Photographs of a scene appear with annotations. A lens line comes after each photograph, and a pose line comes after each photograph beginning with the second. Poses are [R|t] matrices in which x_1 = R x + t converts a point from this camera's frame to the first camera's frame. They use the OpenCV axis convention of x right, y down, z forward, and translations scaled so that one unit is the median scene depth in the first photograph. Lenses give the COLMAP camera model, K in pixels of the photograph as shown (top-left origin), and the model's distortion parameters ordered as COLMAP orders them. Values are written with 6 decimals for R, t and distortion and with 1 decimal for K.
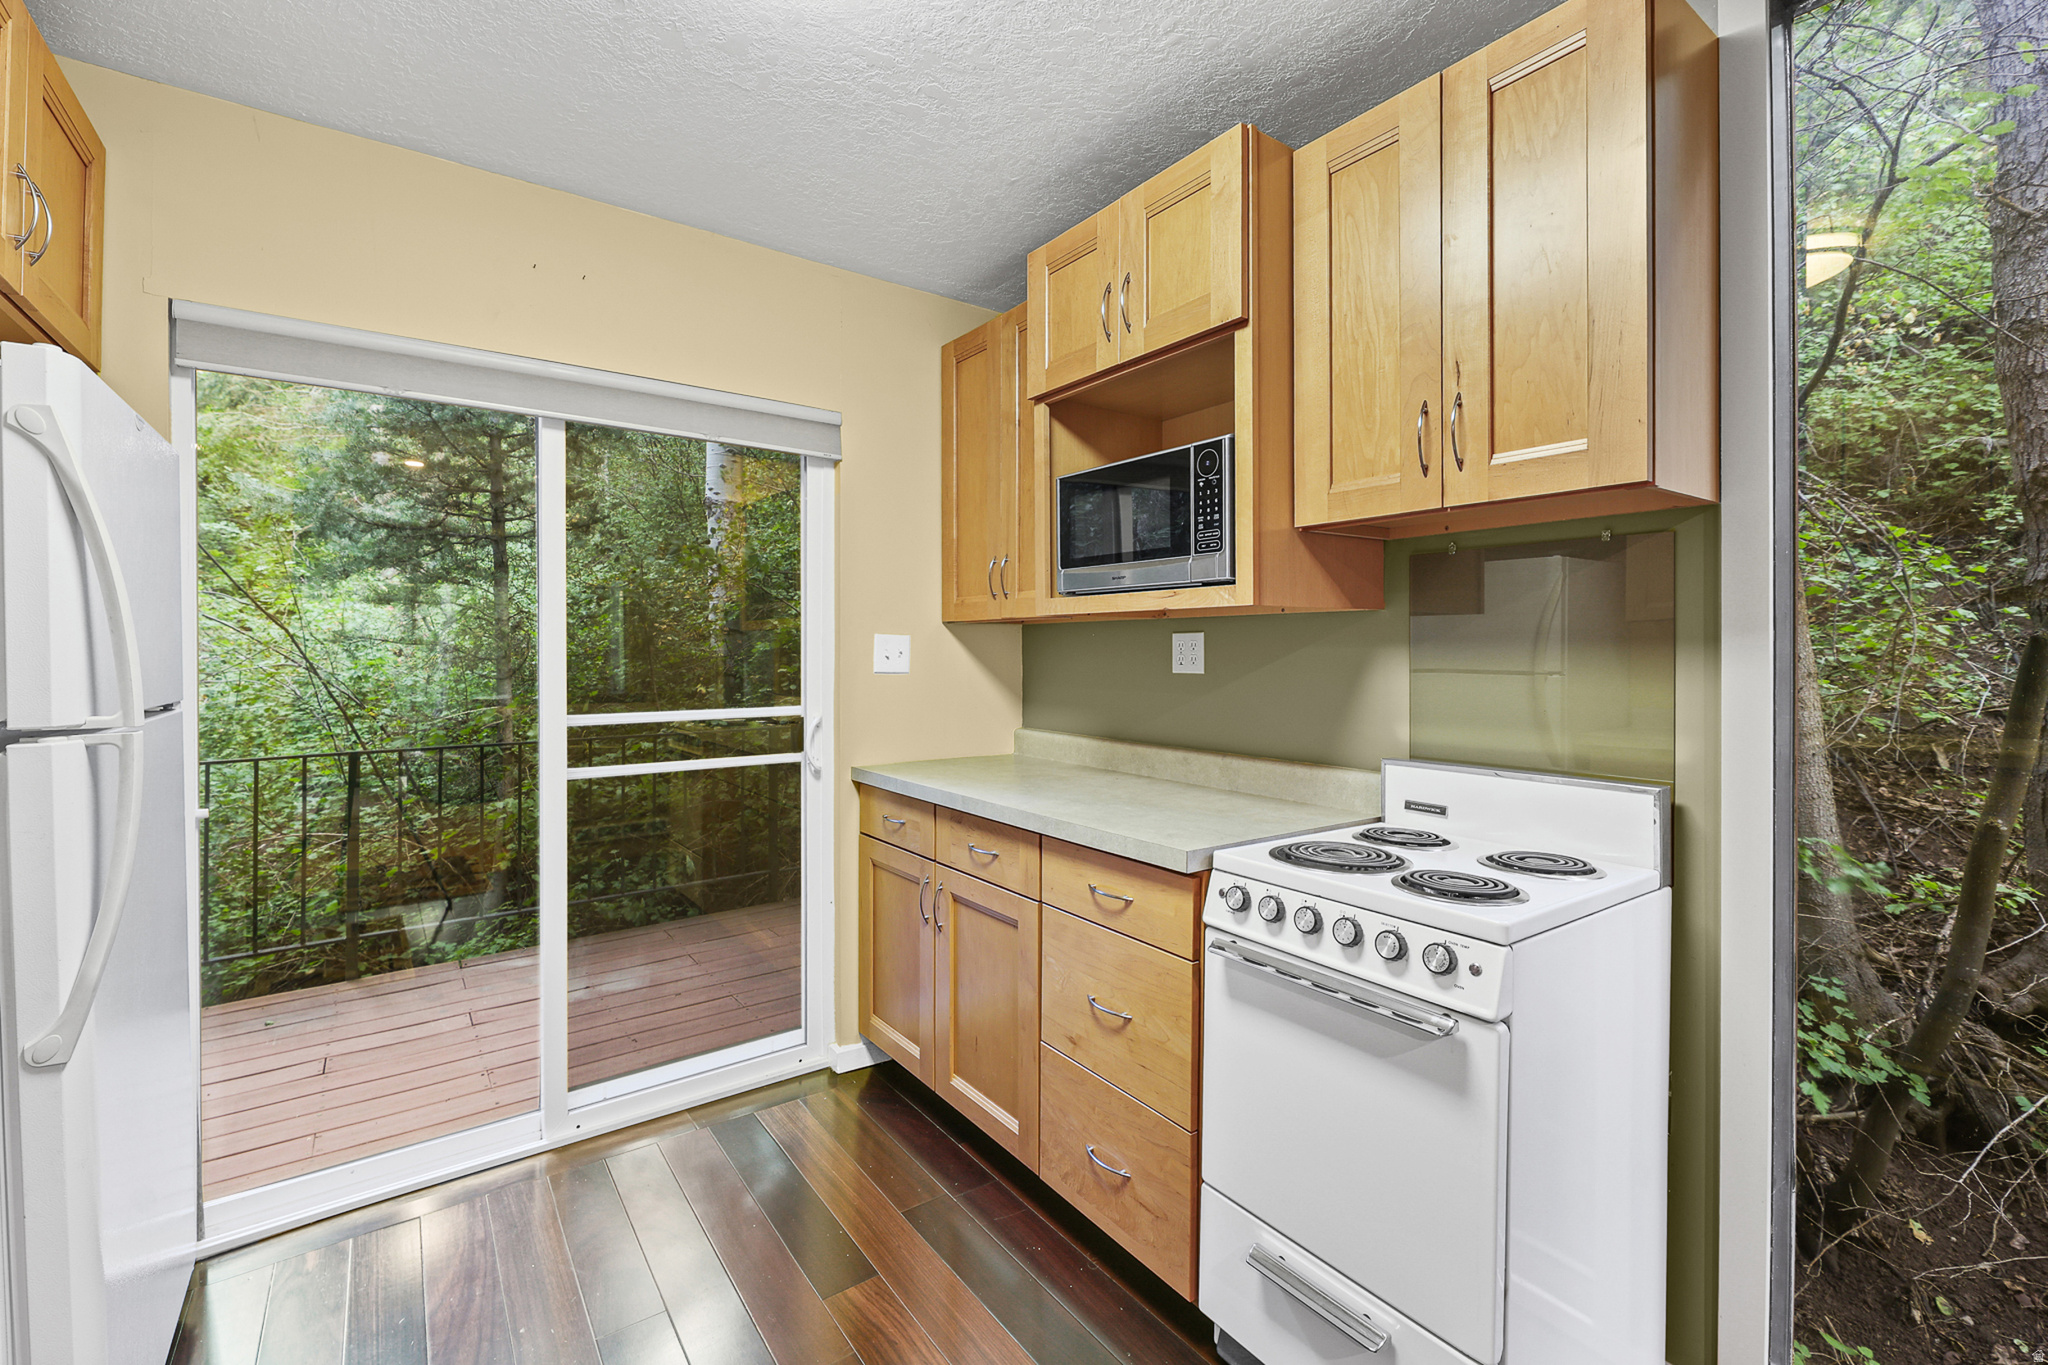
lens RADIAL K [[856.3, 0, 992.9], [0, 856.3, 651.4], [0, 0, 1]] dist [0.000088, -0.005472]
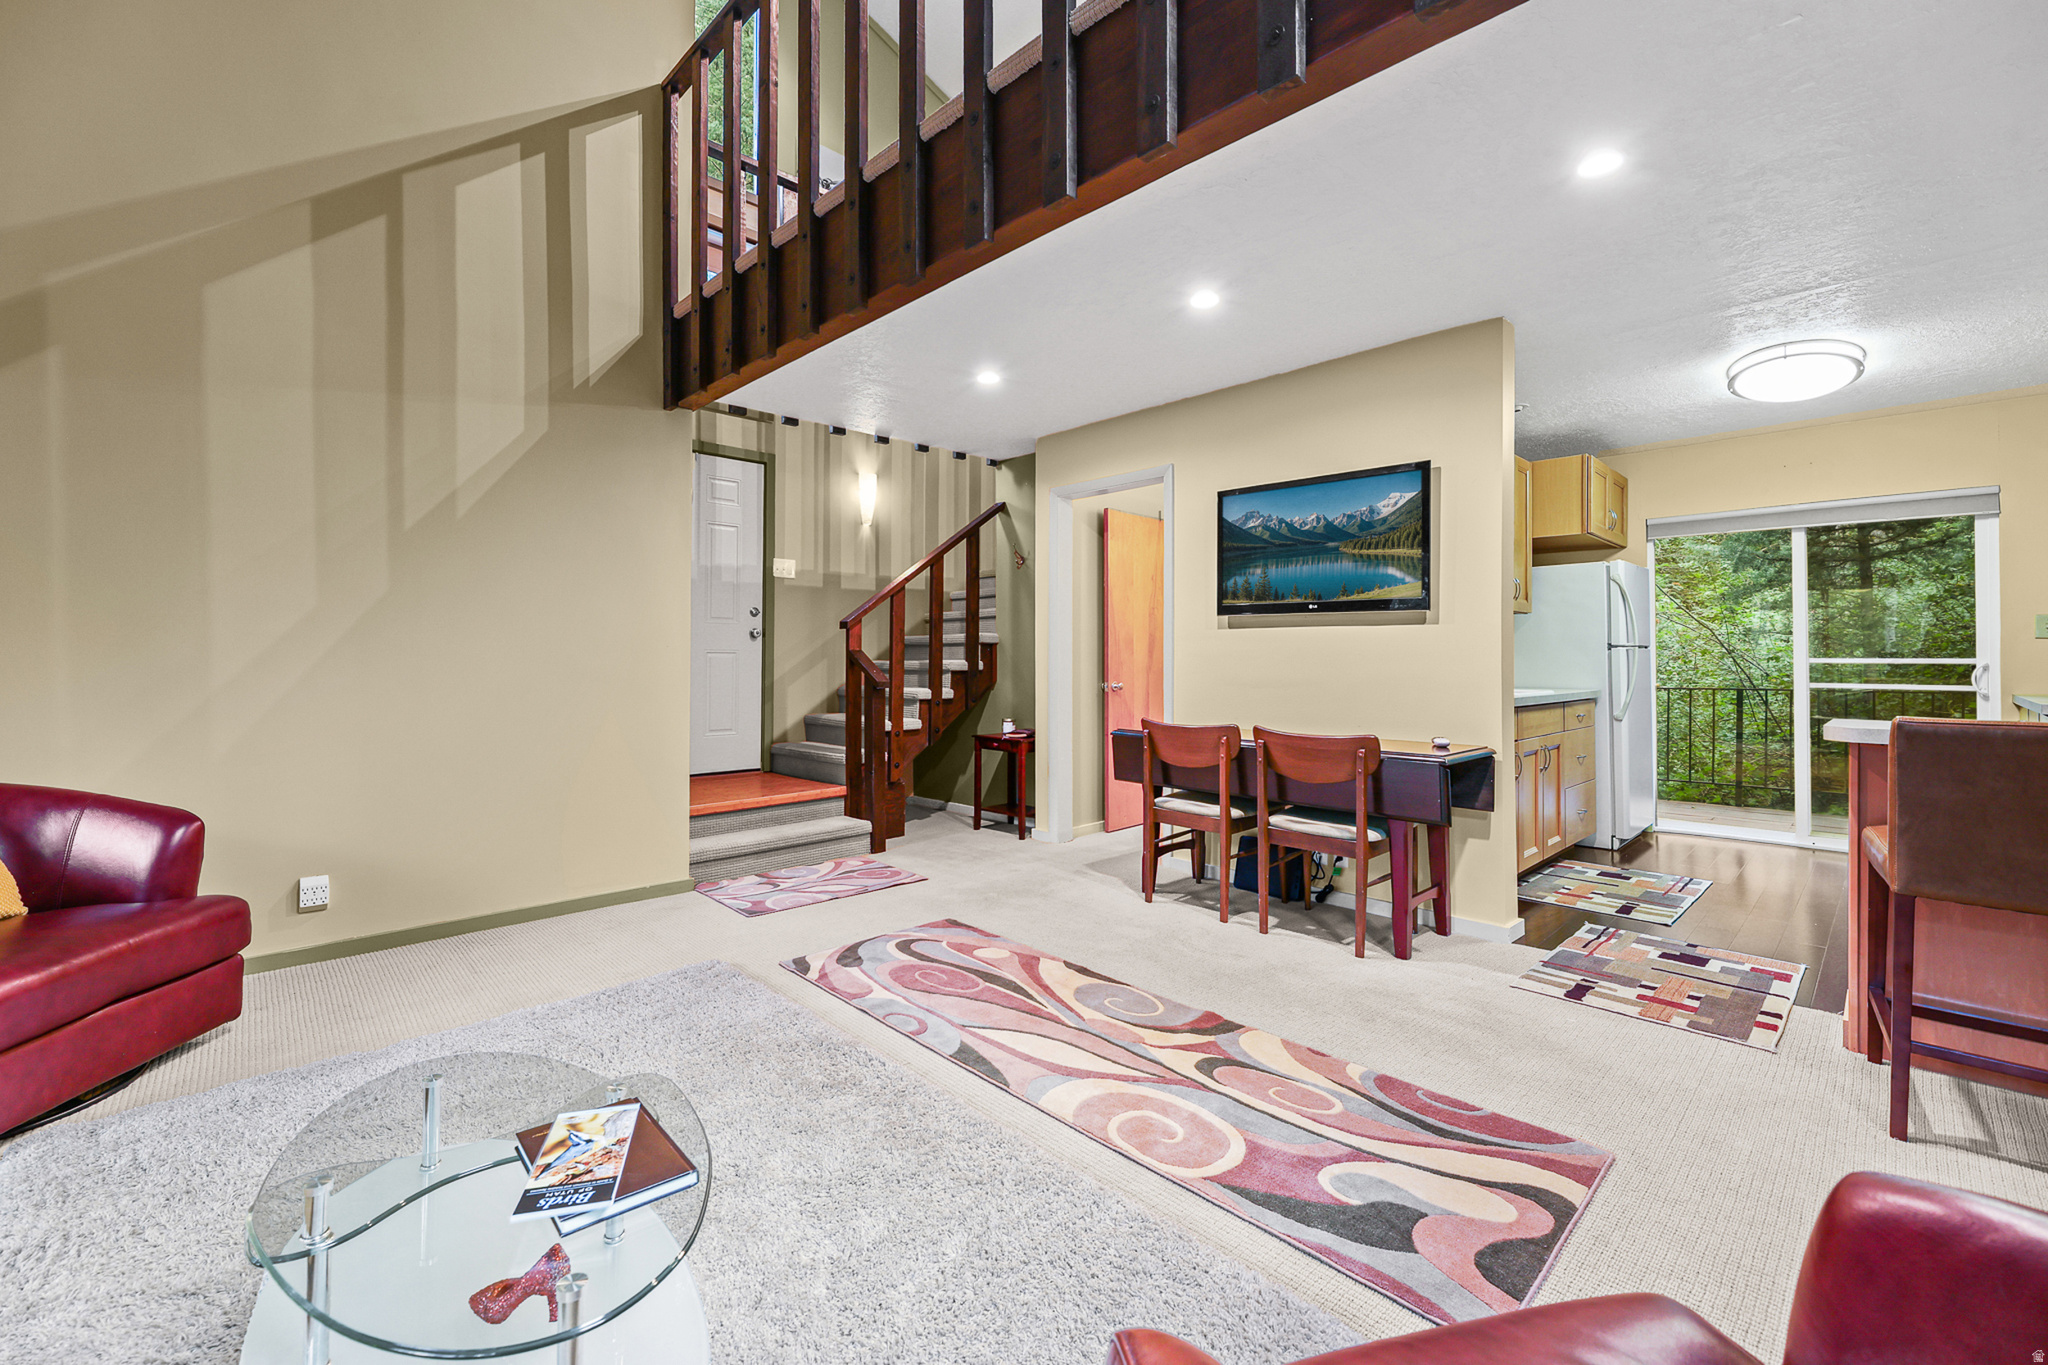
lens RADIAL K [[839.0, 0, 1034.2], [0, 839.0, 647.0], [0, 0, 1]] dist [-0.000067, -0.000258]
pose [[0.155594, -0.014379, -0.987716, 1.293208], [0.000590, 0.999895, -0.014463, 0.072321], [0.987821, 0.001668, 0.155586, -1.274042]]
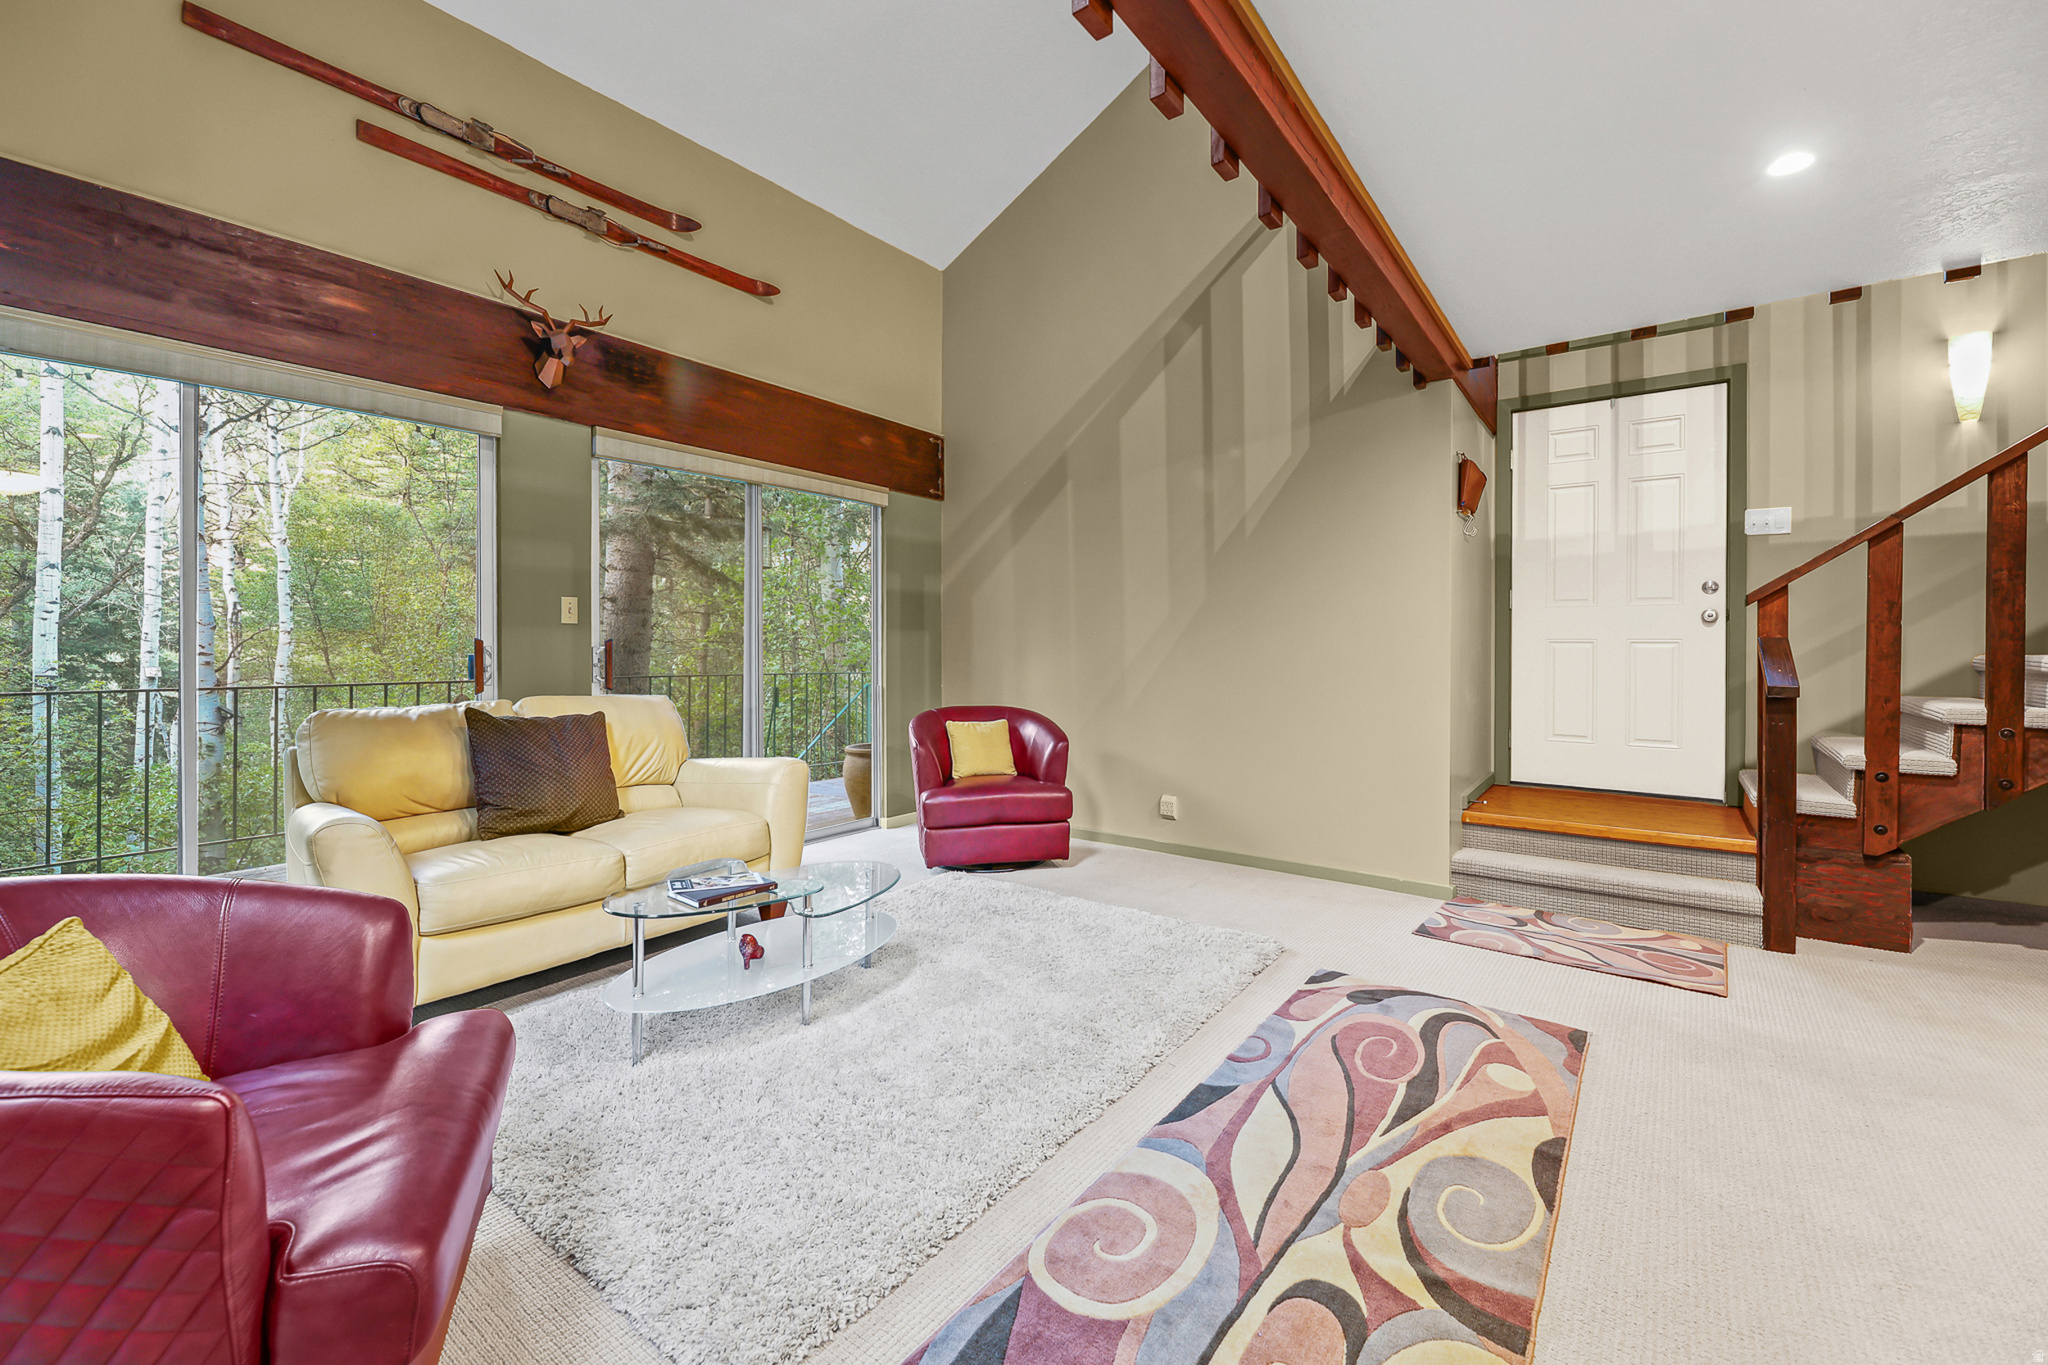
lens RADIAL K [[856.3, 0, 992.9], [0, 856.3, 651.4], [0, 0, 1]] dist [0.000088, -0.005472]
pose [[-0.958857, -0.001199, -0.283886, 0.800000], [-0.002838, 0.999982, 0.005360, 0.067957], [0.283875, 0.005945, -0.958843, -0.442940]]
